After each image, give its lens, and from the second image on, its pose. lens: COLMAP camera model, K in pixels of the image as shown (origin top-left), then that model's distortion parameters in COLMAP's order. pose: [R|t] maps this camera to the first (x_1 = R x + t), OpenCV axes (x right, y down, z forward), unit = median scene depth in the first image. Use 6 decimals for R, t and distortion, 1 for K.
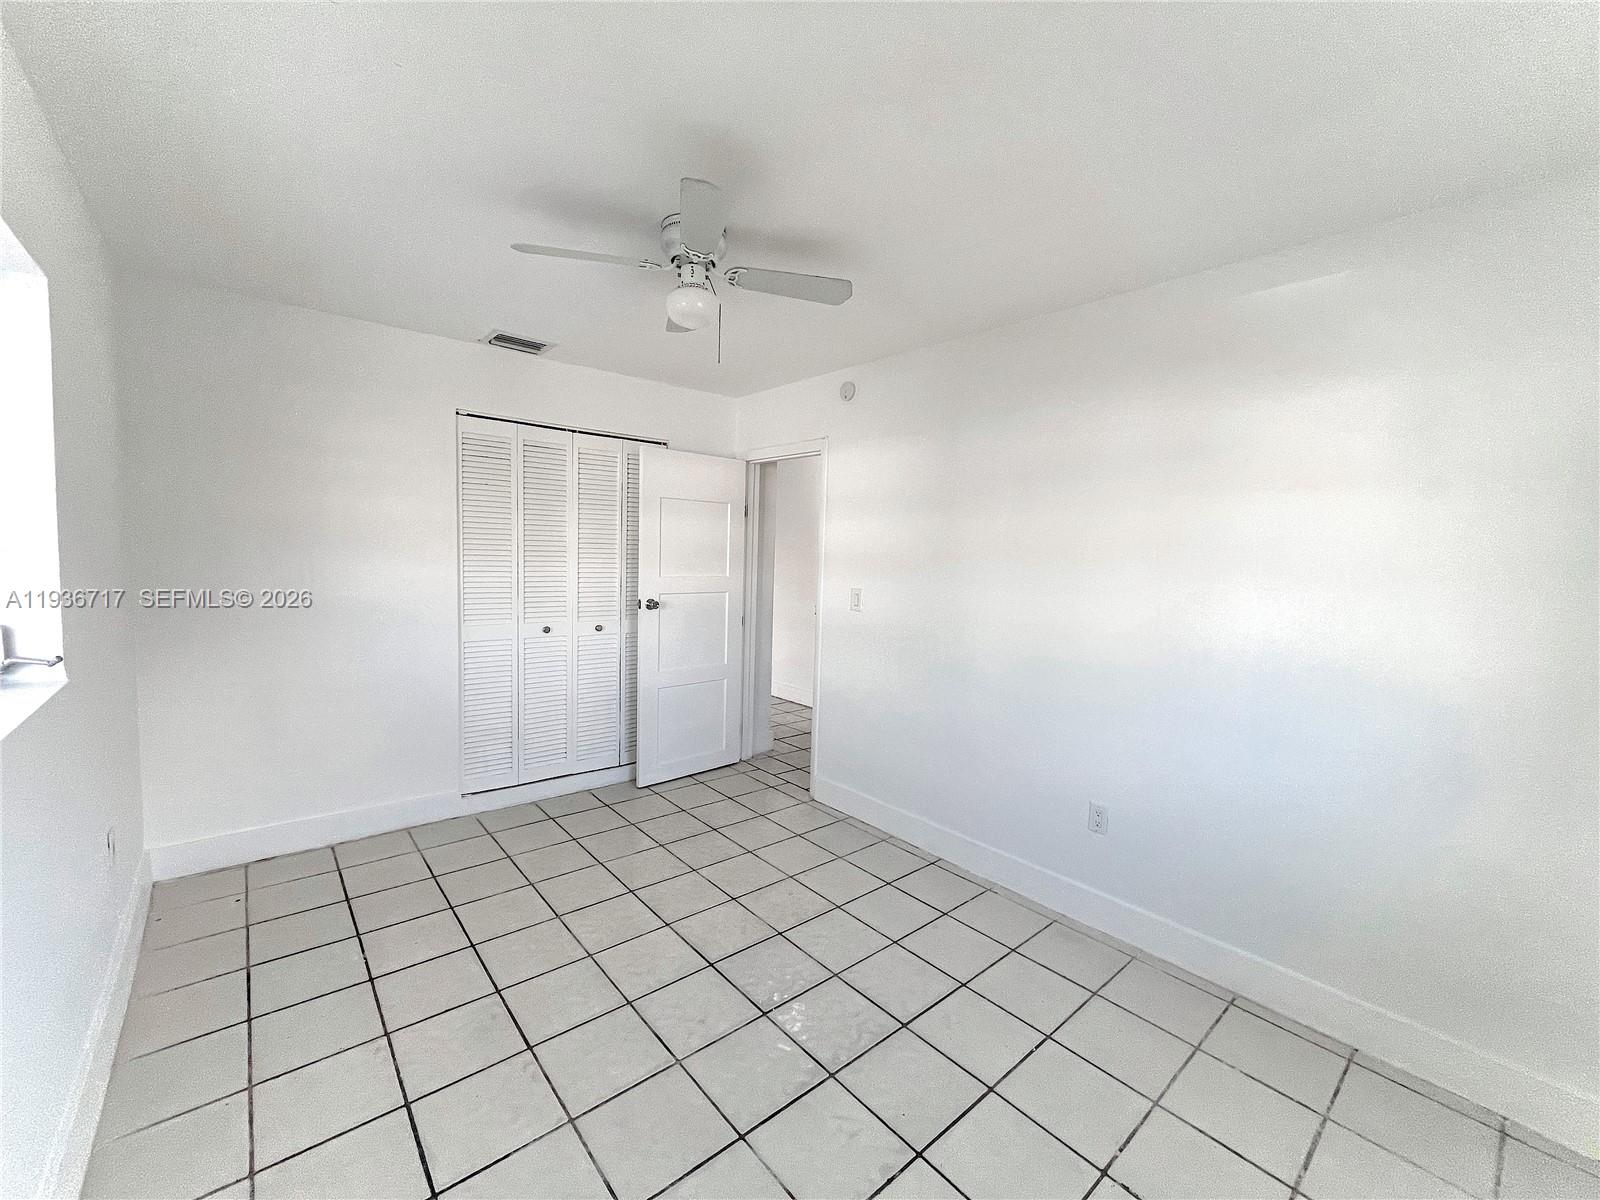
lens RADIAL K [[653.6, 0, 798.1], [0, 653.6, 598.0], [0, 0, 1]] dist [0.000099, 0.000081]
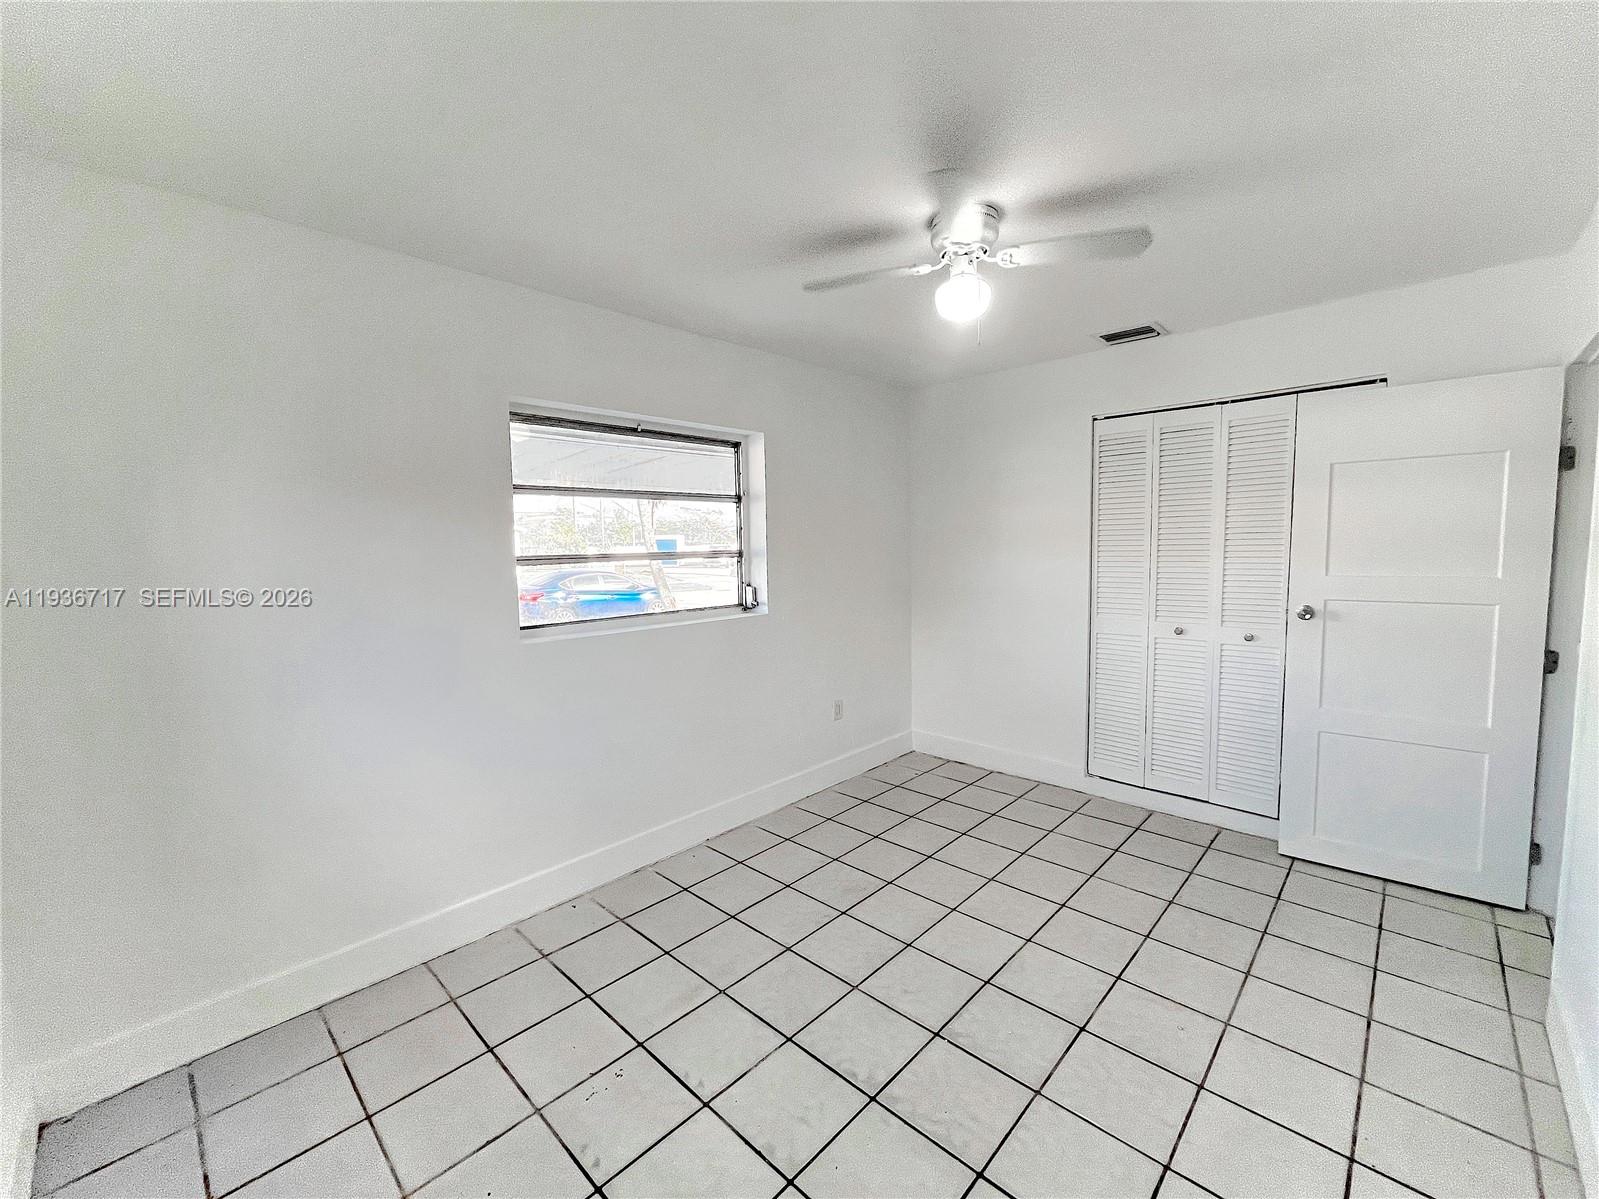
lens RADIAL K [[653.2, 0, 799.6], [0, 653.2, 599.4], [0, 0, 1]] dist [0.000099, 0.000081]
pose [[0.099387, 0.053254, -0.993623, 0.482716], [-0.043703, 0.997837, 0.049109, -0.018243], [0.994089, 0.038543, 0.101500, 0.393356]]
